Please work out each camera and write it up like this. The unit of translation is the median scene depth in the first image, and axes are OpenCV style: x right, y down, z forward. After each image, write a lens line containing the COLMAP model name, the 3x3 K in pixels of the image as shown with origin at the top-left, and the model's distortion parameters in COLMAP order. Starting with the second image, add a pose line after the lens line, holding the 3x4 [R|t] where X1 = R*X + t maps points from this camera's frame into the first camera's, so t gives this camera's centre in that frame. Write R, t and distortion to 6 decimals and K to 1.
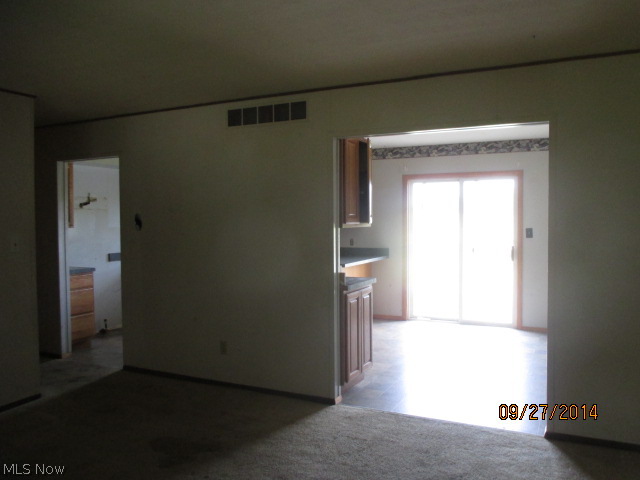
lens RADIAL K [[539.0, 0, 323.2], [0, 539.0, 237.3], [0, 0, 1]] dist [0.016949, -0.036699]
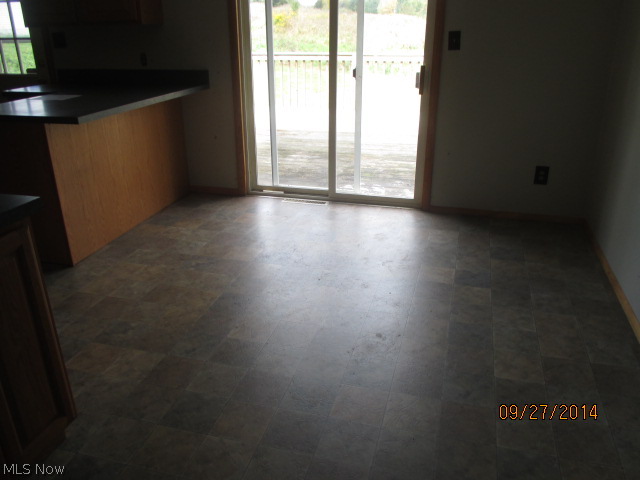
lens RADIAL K [[539.0, 0, 315.6], [0, 539.0, 238.0], [0, 0, 1]] dist [0.016949, -0.036699]
pose [[0.984547, -0.066883, 0.161845, 0.132179], [0.008058, 0.940517, 0.339652, -0.005948], [-0.174935, -0.333099, 0.926522, 0.415724]]
